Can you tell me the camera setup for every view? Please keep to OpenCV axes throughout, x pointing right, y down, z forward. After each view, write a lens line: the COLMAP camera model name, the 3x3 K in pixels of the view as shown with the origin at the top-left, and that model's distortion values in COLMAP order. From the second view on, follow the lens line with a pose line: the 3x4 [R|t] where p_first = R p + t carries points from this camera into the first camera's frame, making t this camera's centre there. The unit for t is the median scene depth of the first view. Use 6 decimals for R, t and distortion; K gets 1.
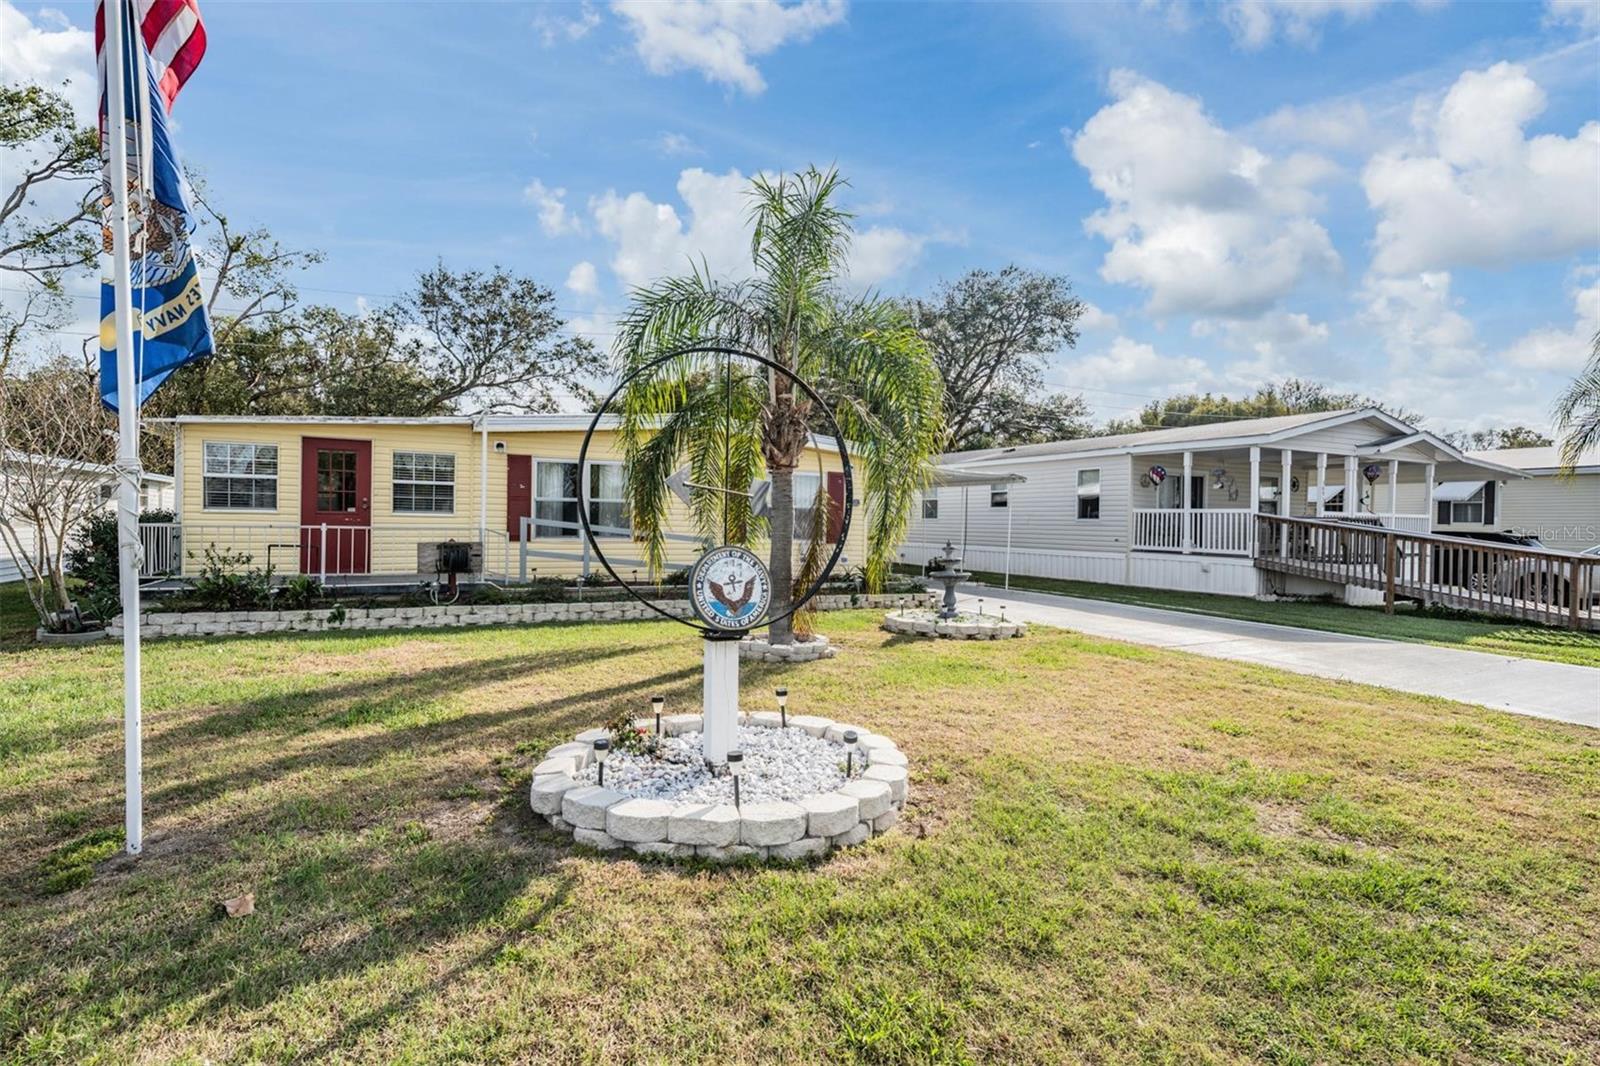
lens RADIAL K [[769.7, 0, 800.0], [0, 769.7, 539.7], [0, 0, 1]] dist [-0.003510, 0.002286]
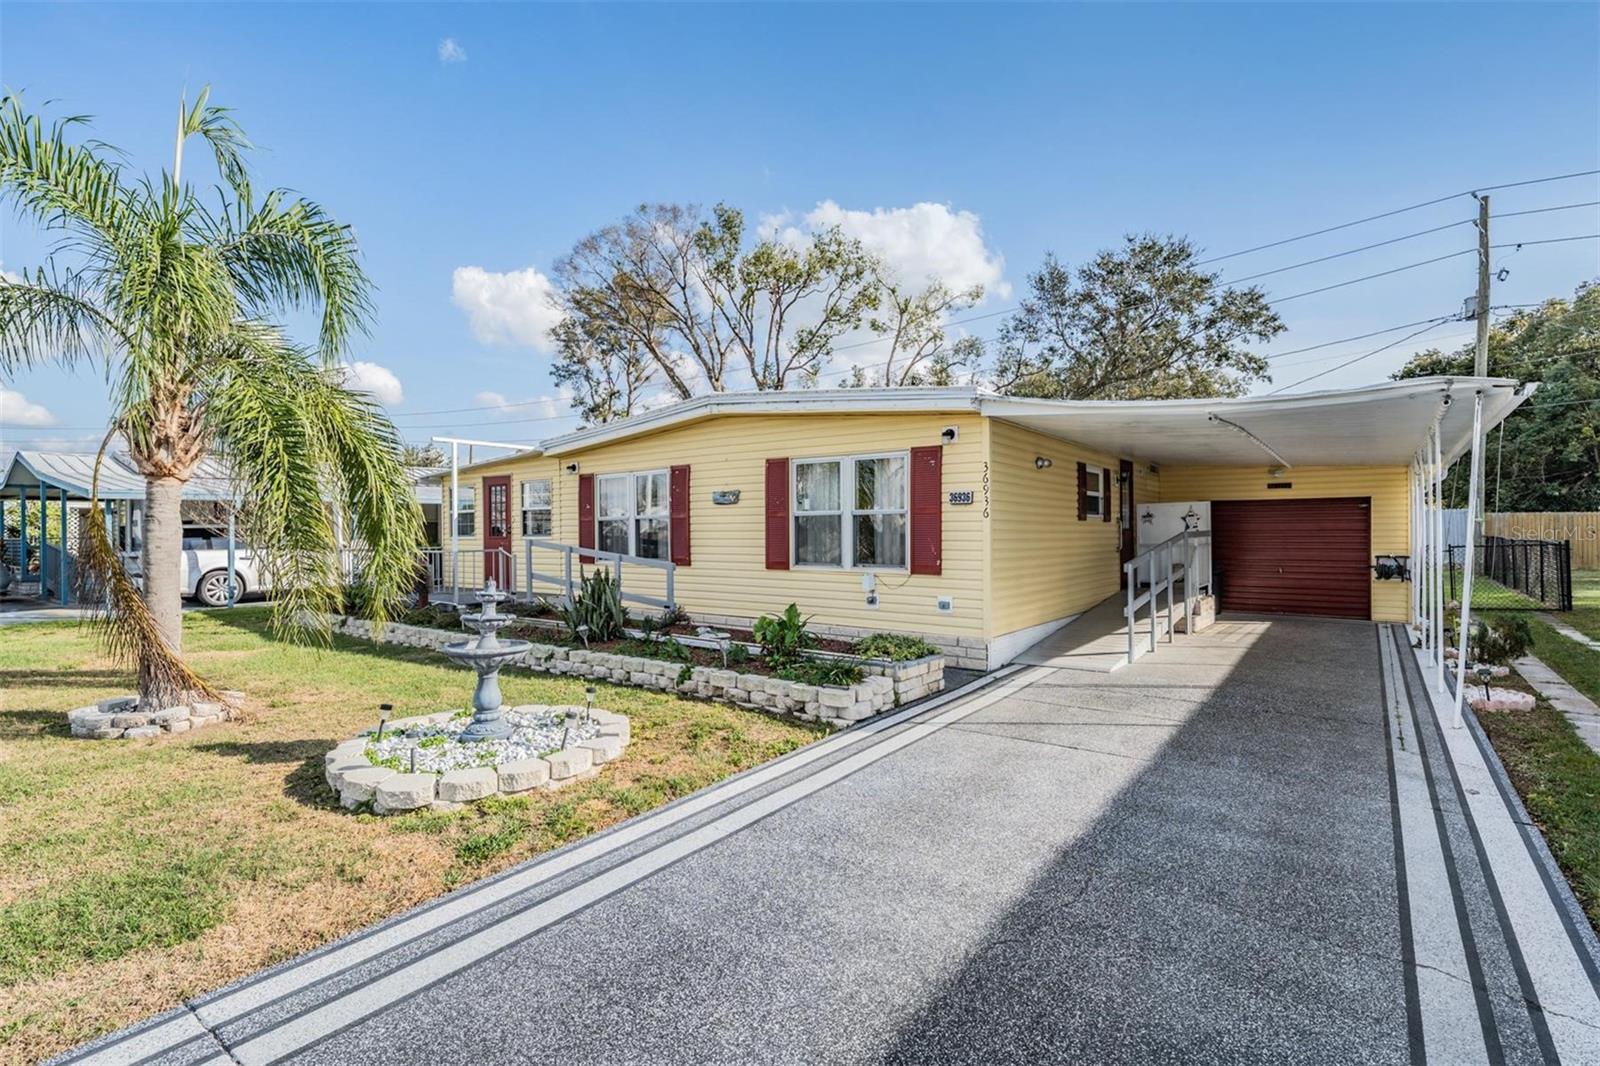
lens RADIAL K [[769.7, 0, 790.0], [0, 769.7, 531.8], [0, 0, 1]] dist [-0.003510, 0.002286]
pose [[0.417059, -0.021368, -0.908628, 0.639077], [-0.002935, 0.999687, -0.024856, -0.014799], [0.908875, 0.013033, 0.416865, 0.855142]]
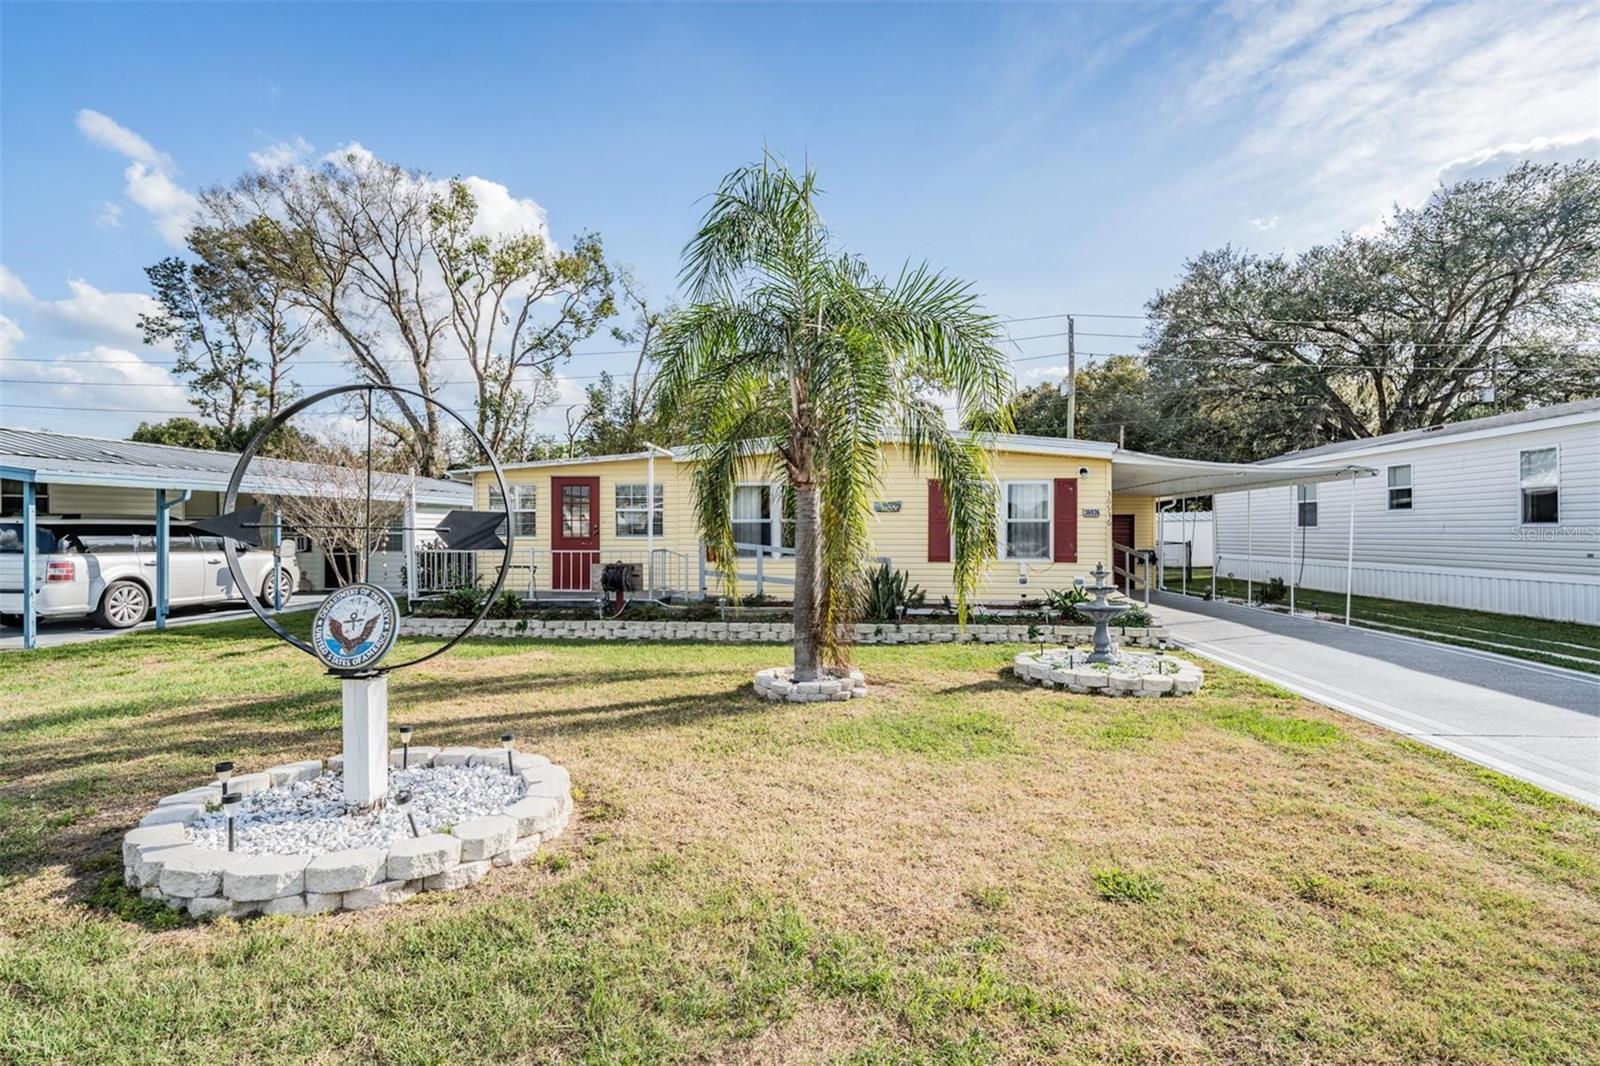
lens RADIAL K [[769.7, 0, 788.8], [0, 769.7, 539.1], [0, 0, 1]] dist [-0.003510, 0.002286]
pose [[0.842913, -0.014579, -0.537853, 0.304934], [0.005806, 0.999821, -0.018003, -0.009305], [0.538019, 0.012052, 0.842847, 0.155506]]
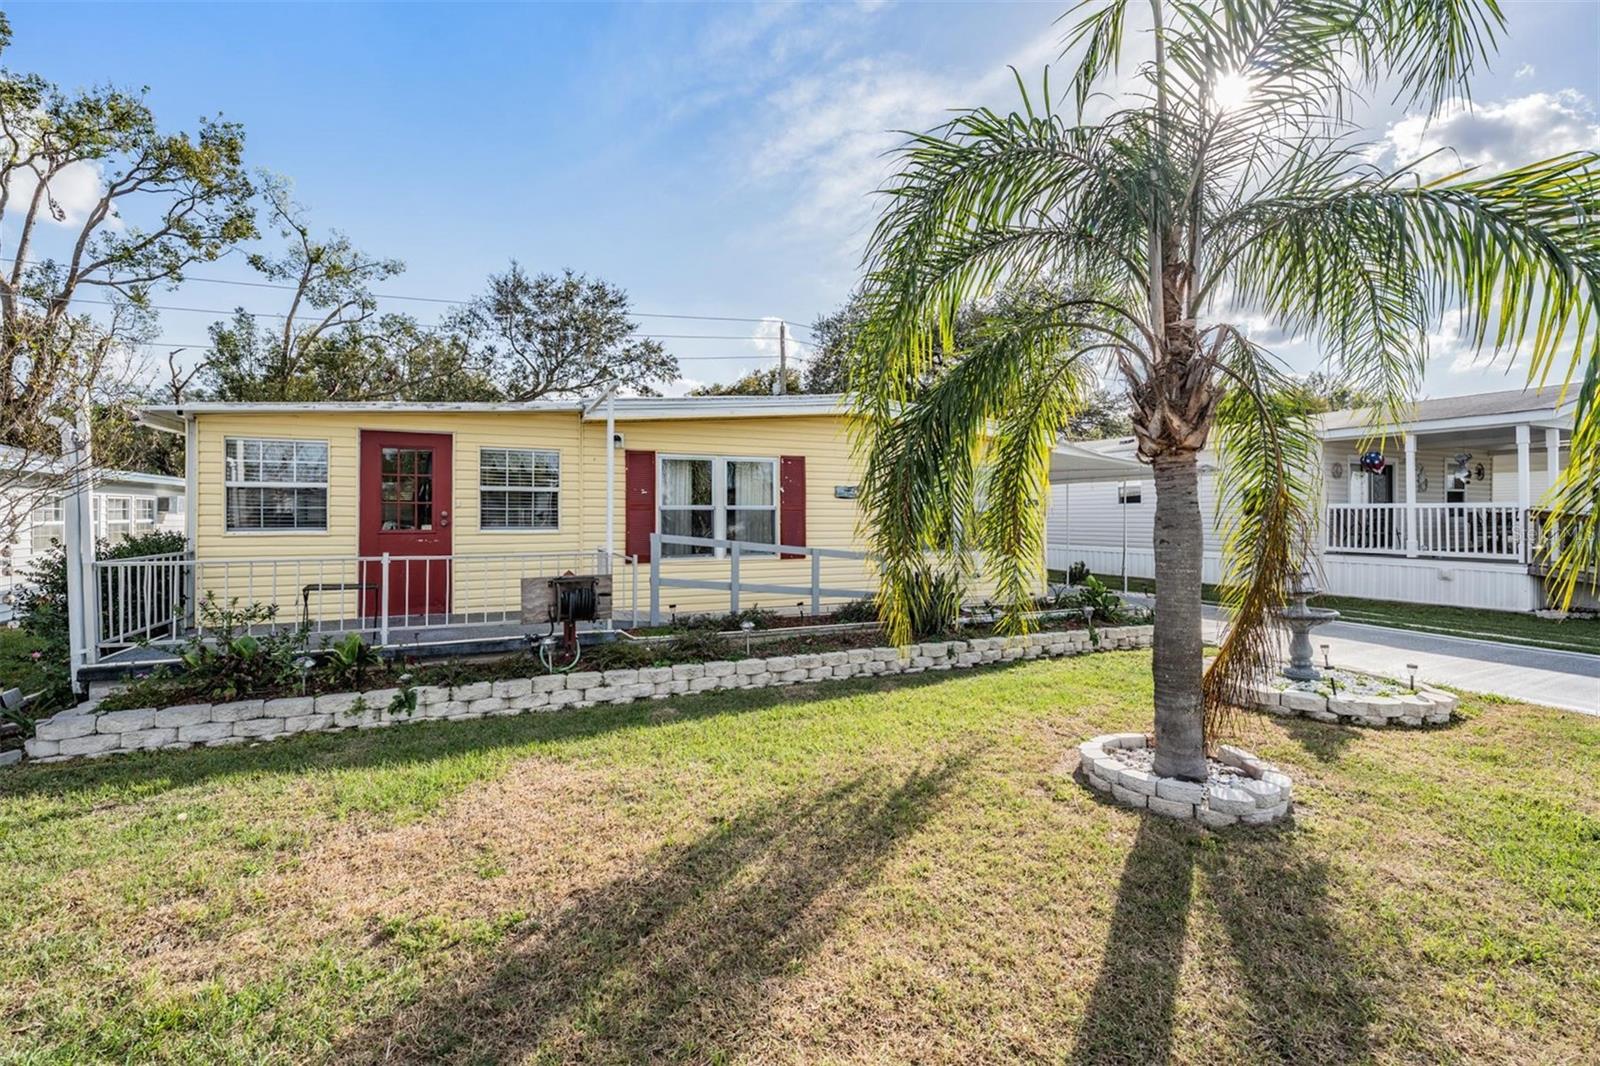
lens RADIAL K [[688.5, 0, 788.0], [0, 688.5, 516.5], [0, 0, 1]] dist [-0.001270, -0.000089]
pose [[0.998743, -0.016299, -0.047395, -0.192743], [0.015183, 0.999601, -0.023810, -0.026827], [0.047764, 0.023061, 0.998592, 0.334883]]
